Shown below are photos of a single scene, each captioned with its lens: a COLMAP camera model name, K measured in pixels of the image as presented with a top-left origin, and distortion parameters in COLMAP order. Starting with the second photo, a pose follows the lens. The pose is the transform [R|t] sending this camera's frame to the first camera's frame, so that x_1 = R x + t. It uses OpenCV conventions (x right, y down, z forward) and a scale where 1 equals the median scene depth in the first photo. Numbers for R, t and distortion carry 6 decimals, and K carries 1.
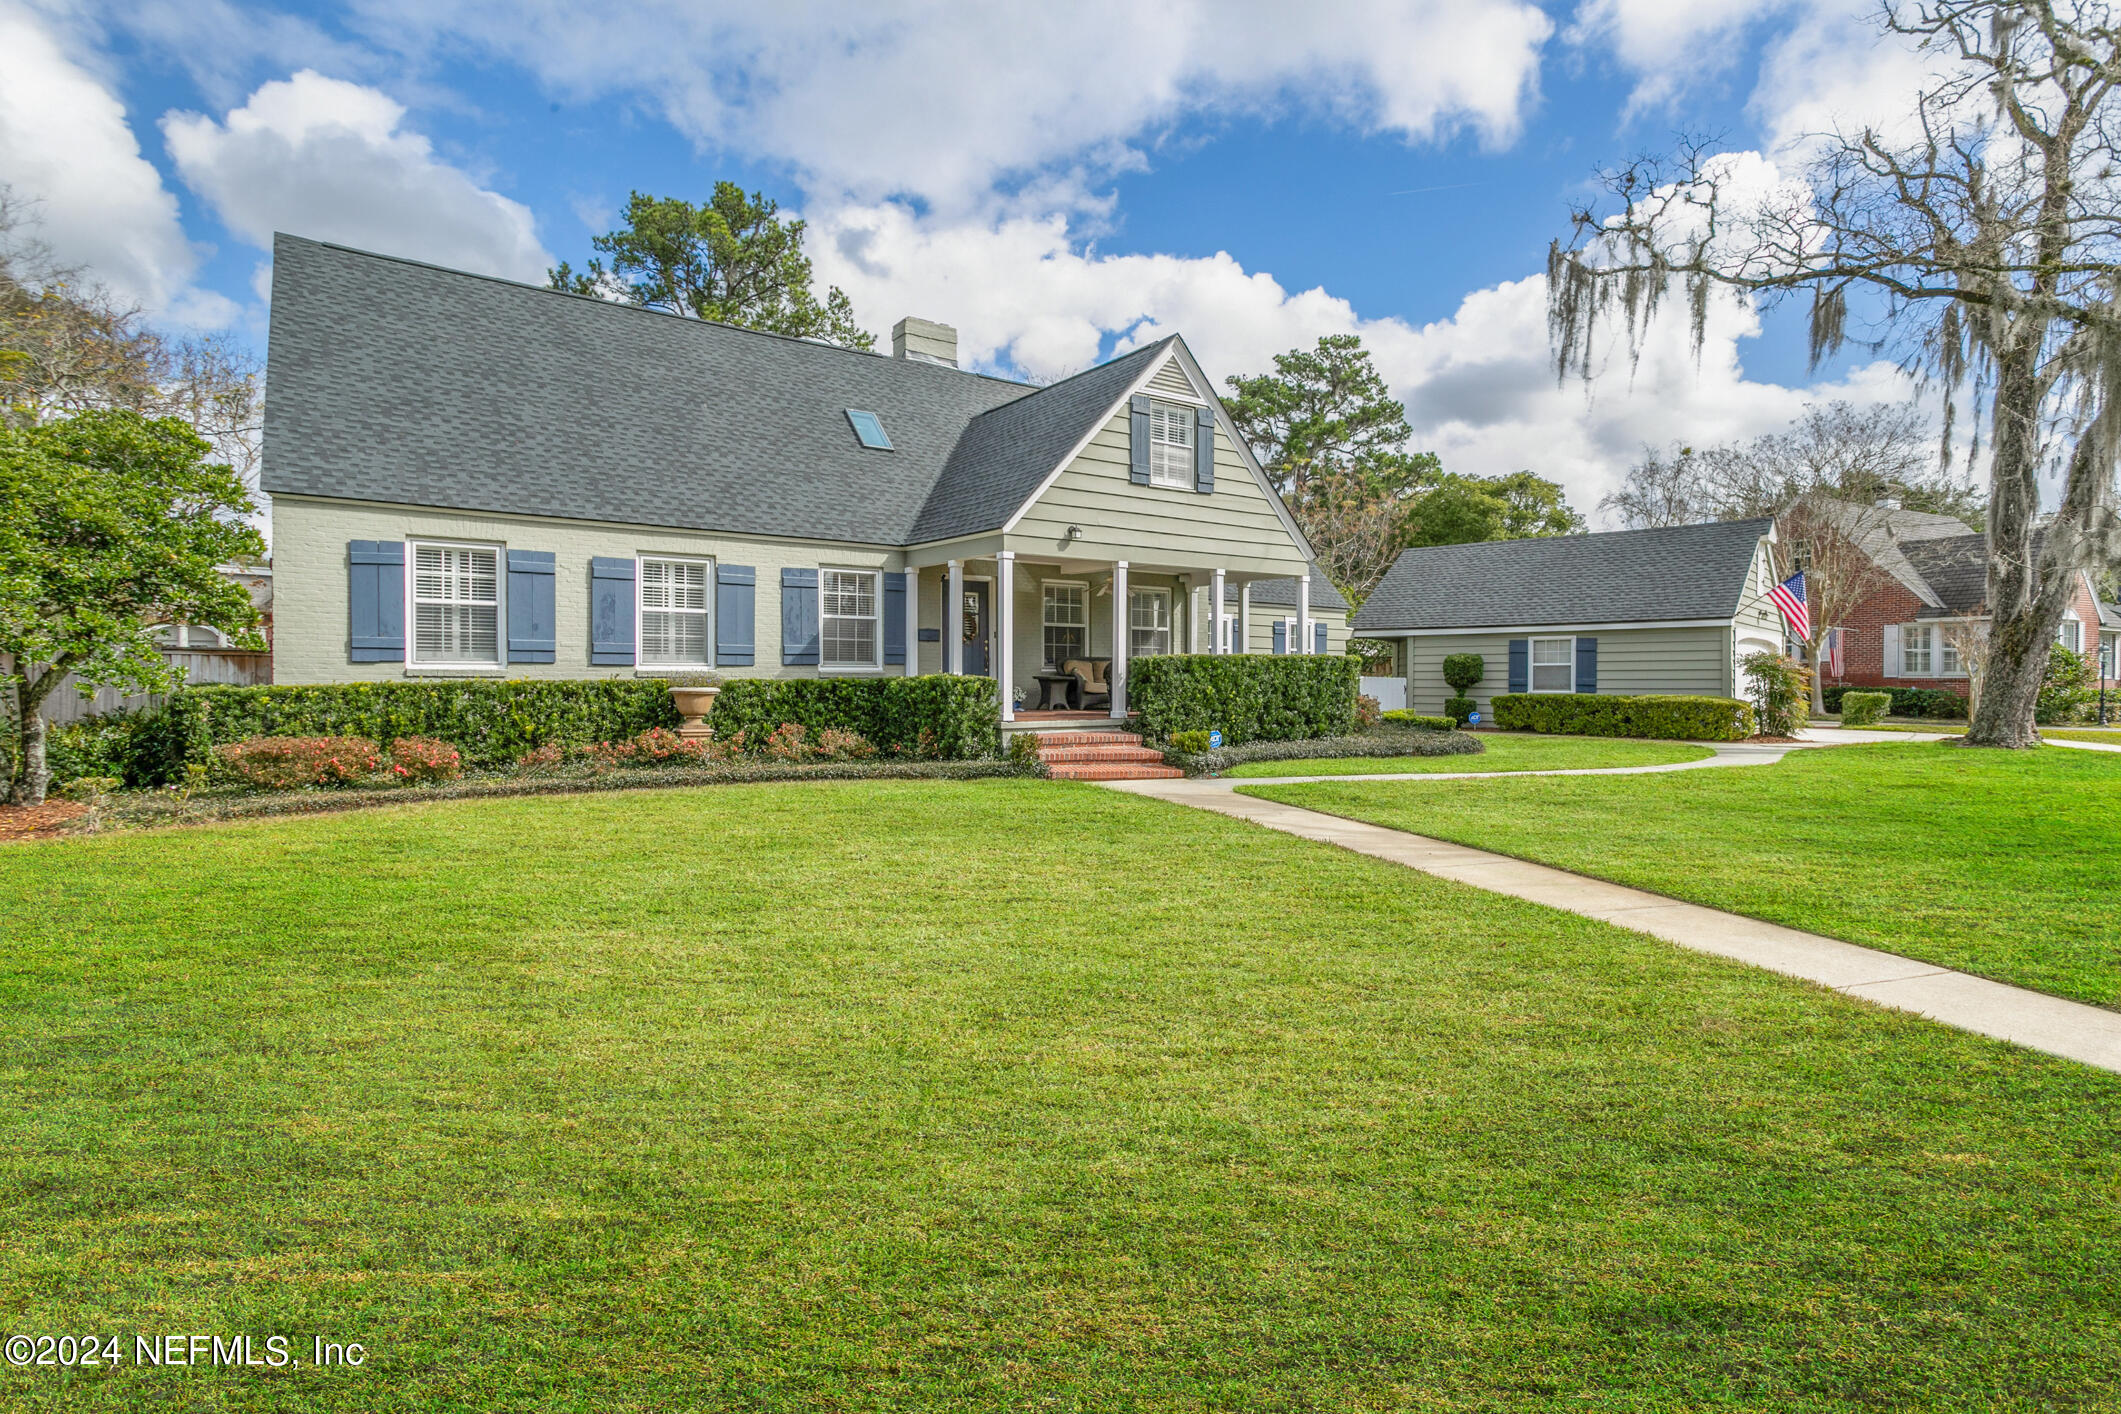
lens RADIAL K [[1055.0, 0, 1060.5], [0, 1055.0, 707.0], [0, 0, 1]] dist [0.003576, 0.000009]
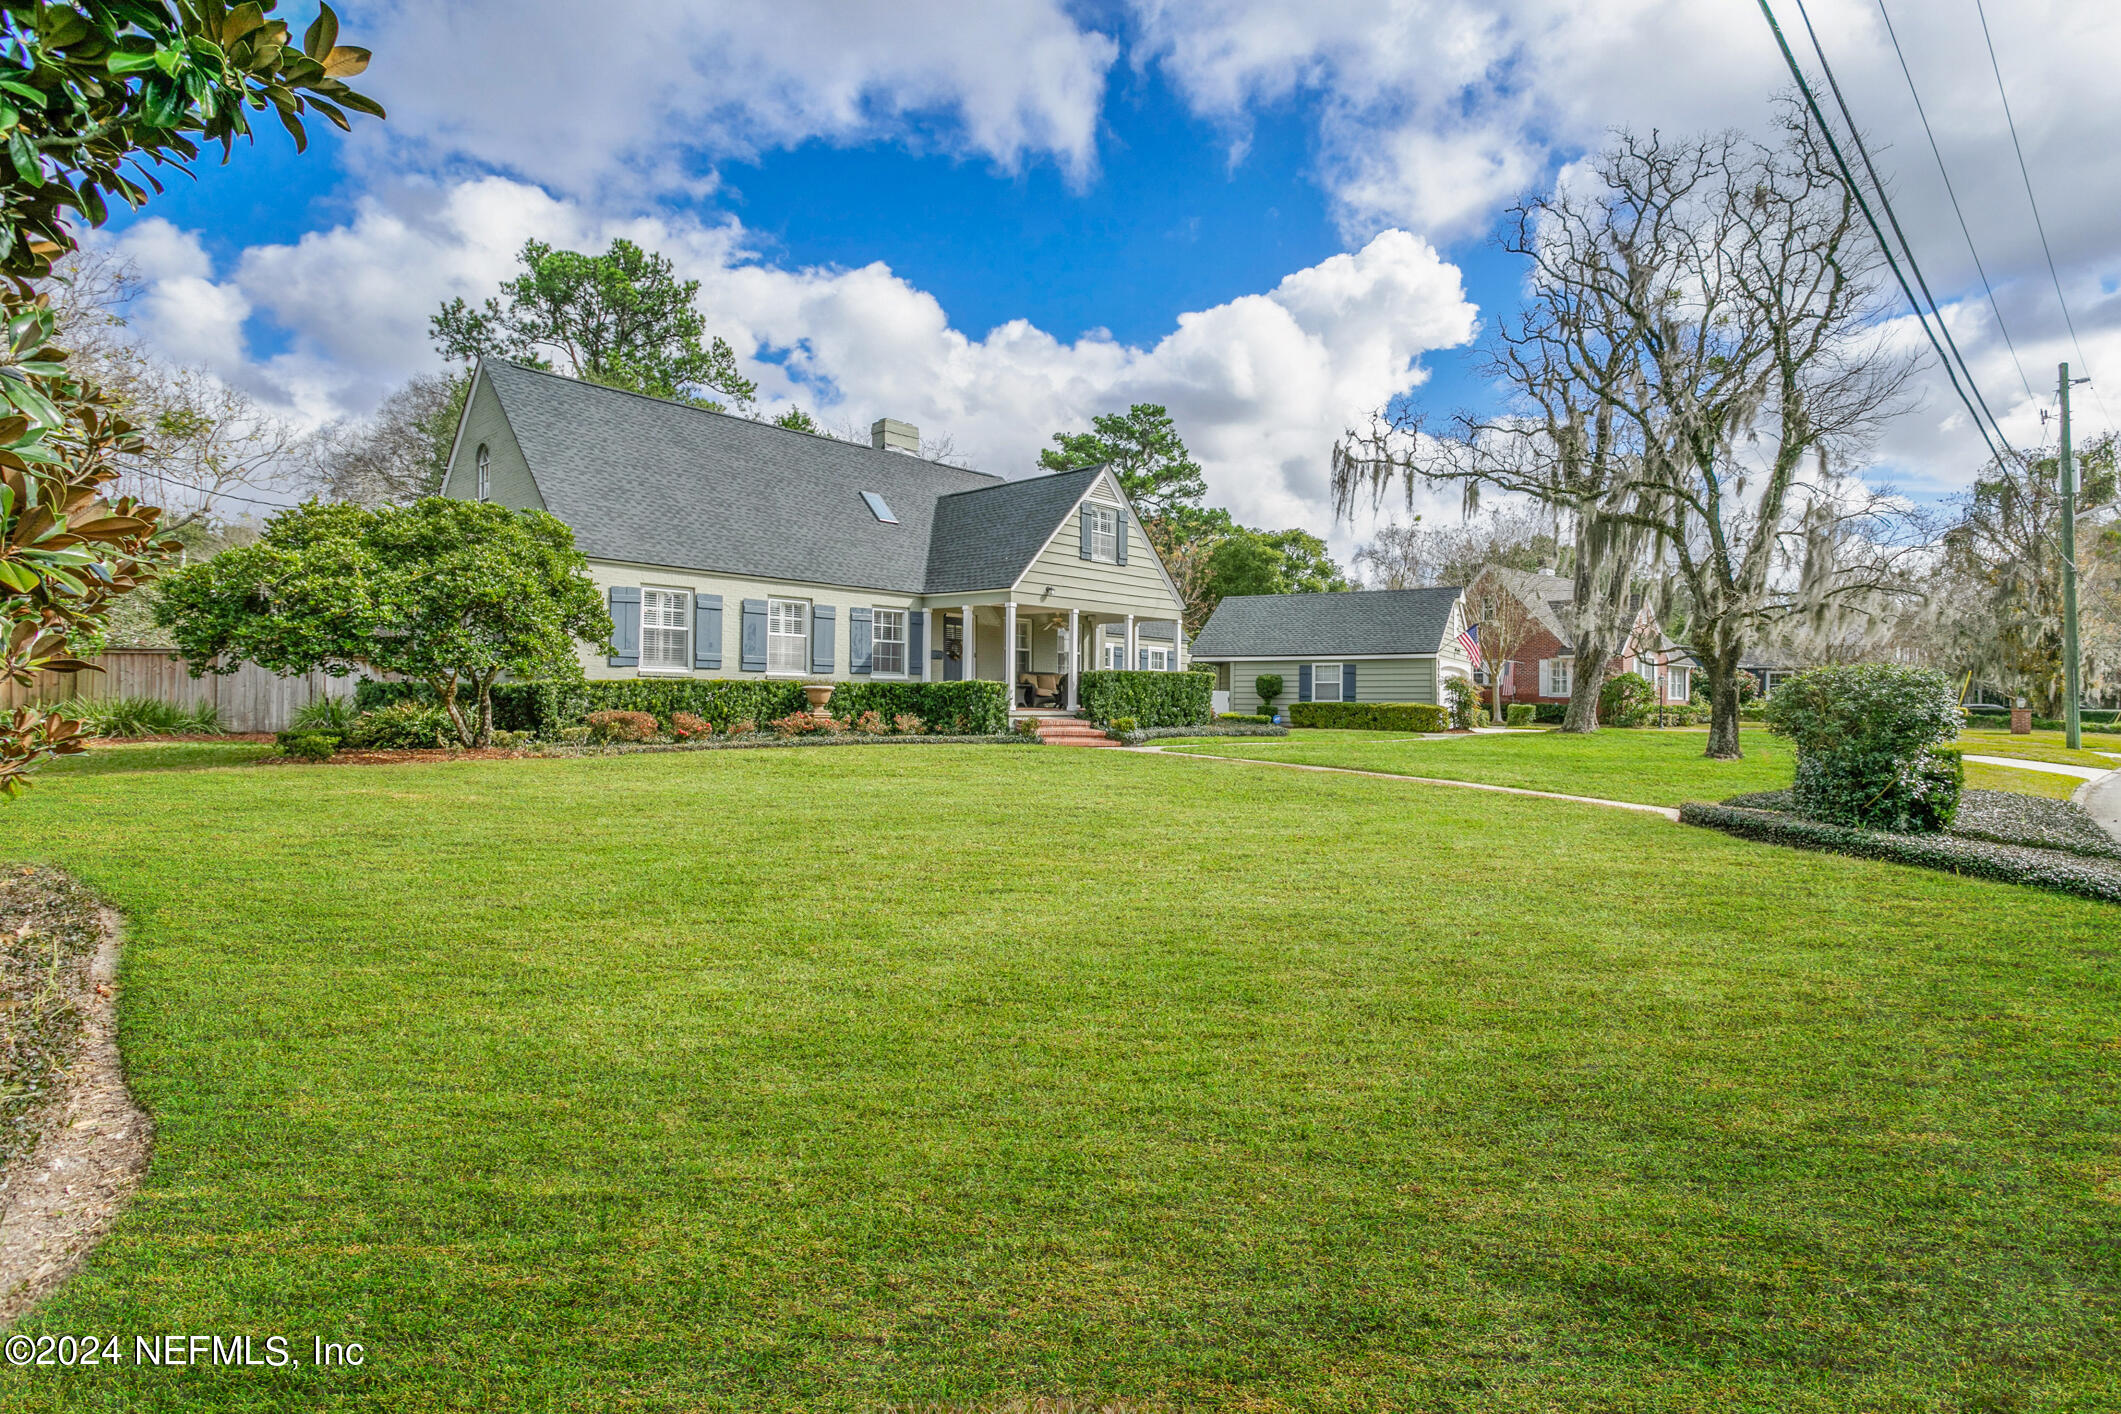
lens RADIAL K [[1074.8, 0, 1070.7], [0, 1074.8, 712.2], [0, 0, 1]] dist [0.001706, -0.000048]
pose [[0.976572, 0.006401, 0.215096, -0.269988], [-0.002542, 0.999831, -0.018212, 0.039115], [-0.215176, 0.017239, 0.976423, -0.503539]]
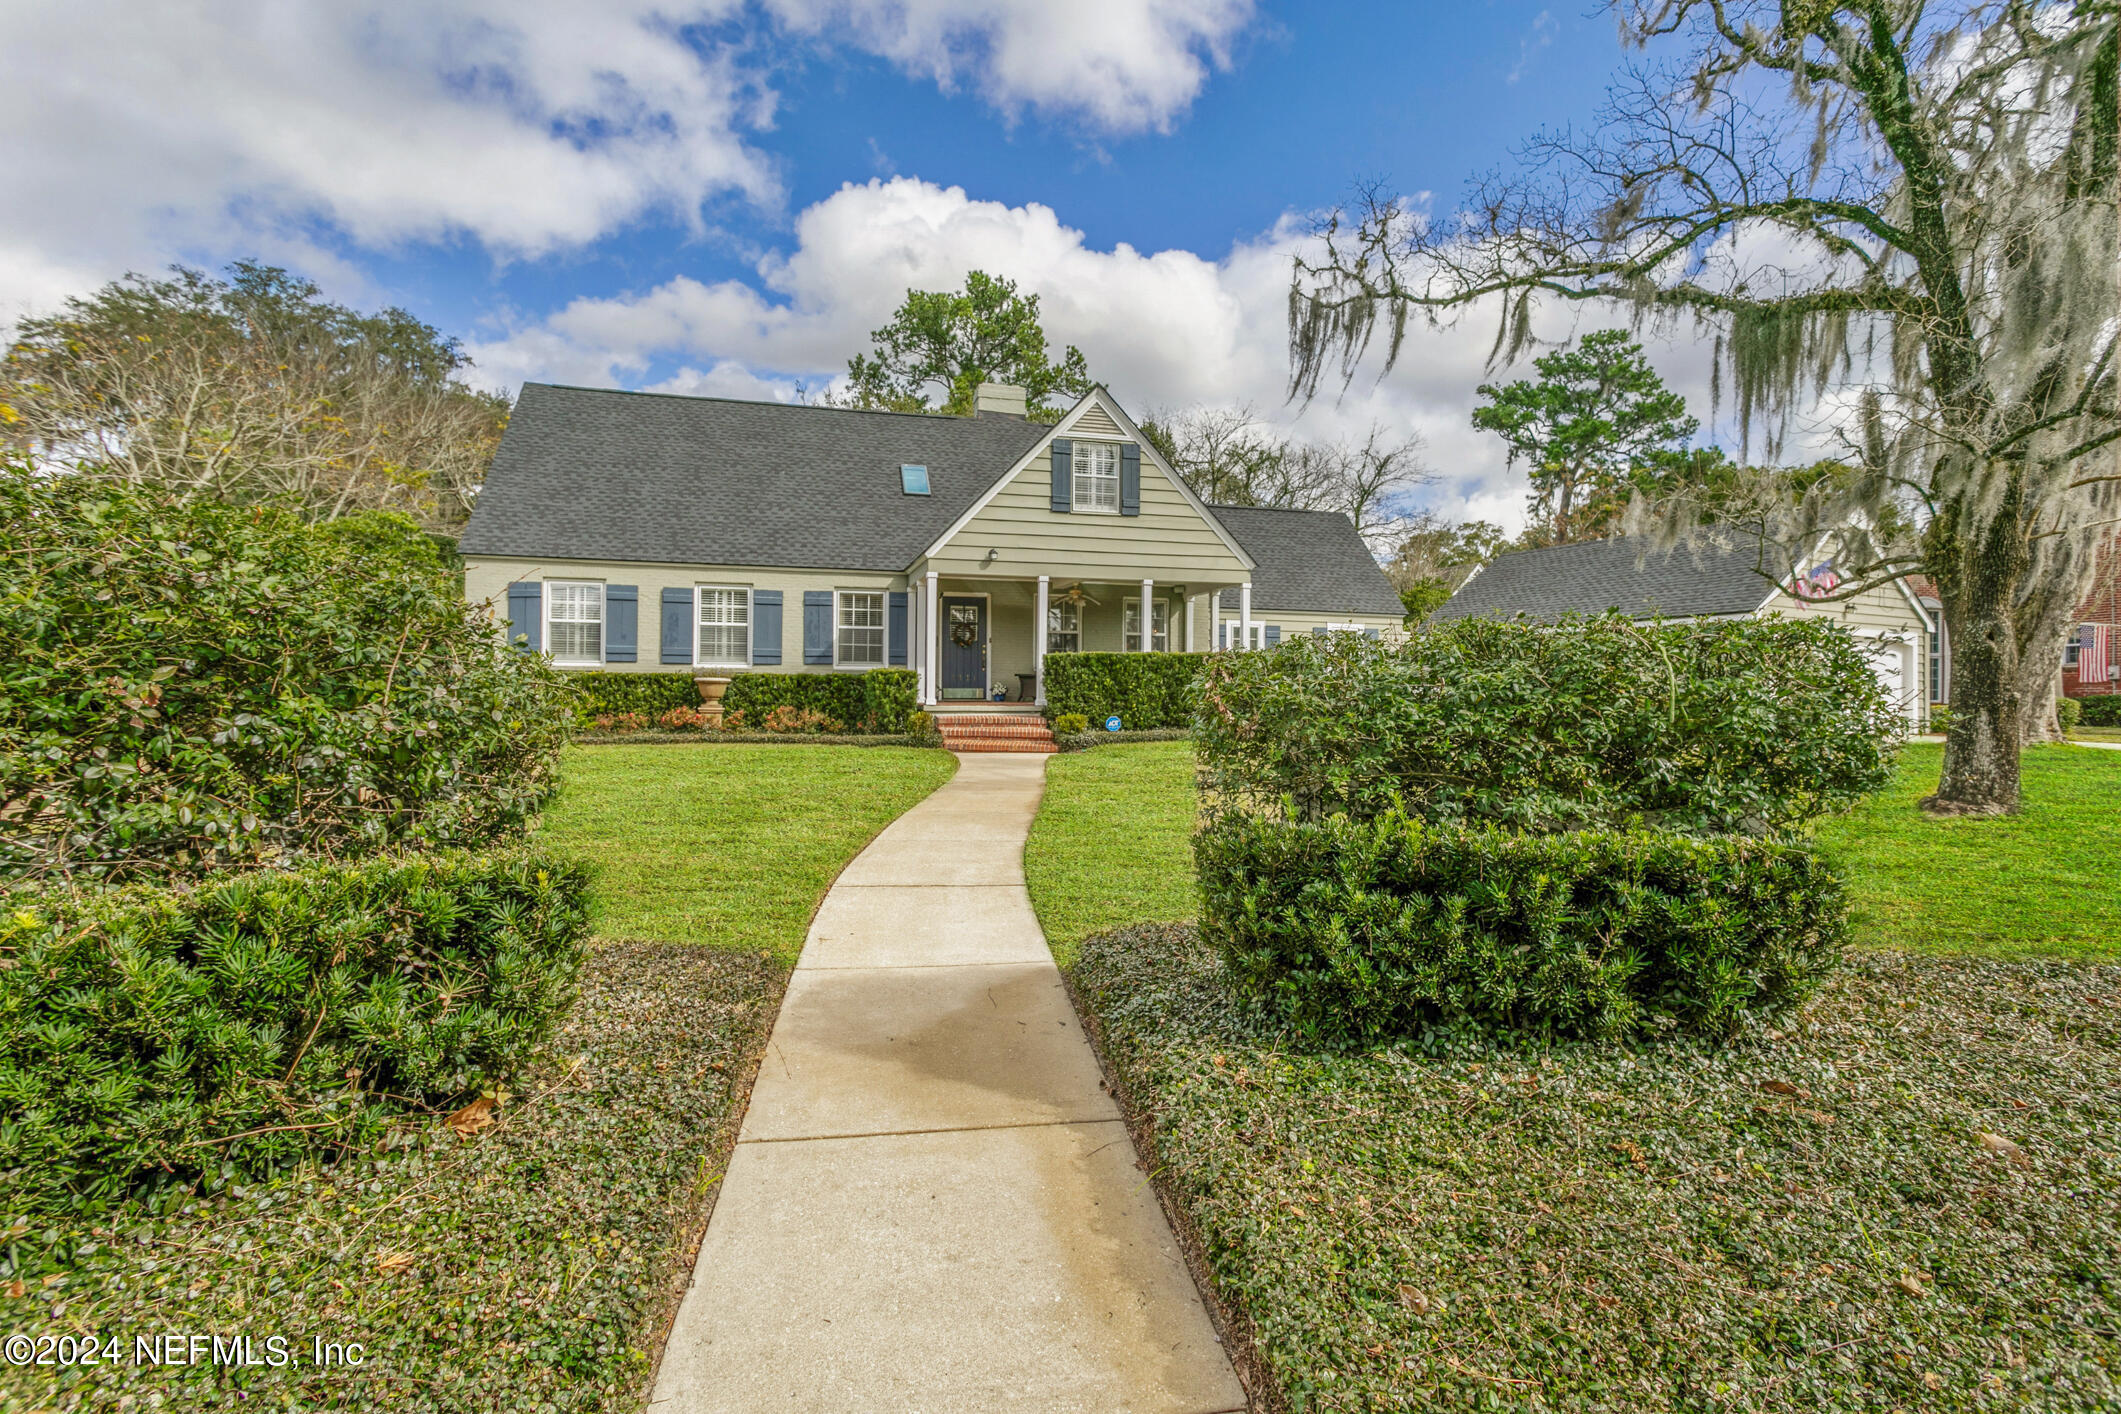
lens RADIAL K [[1027.9, 0, 1051.6], [0, 1027.9, 702.5], [0, 0, 1]] dist [-0.004113, 0.000001]
pose [[0.935760, 0.004371, -0.352610, 0.457616], [-0.013575, 0.999629, -0.023633, 0.033050], [0.352375, 0.026902, 0.935472, -0.092810]]
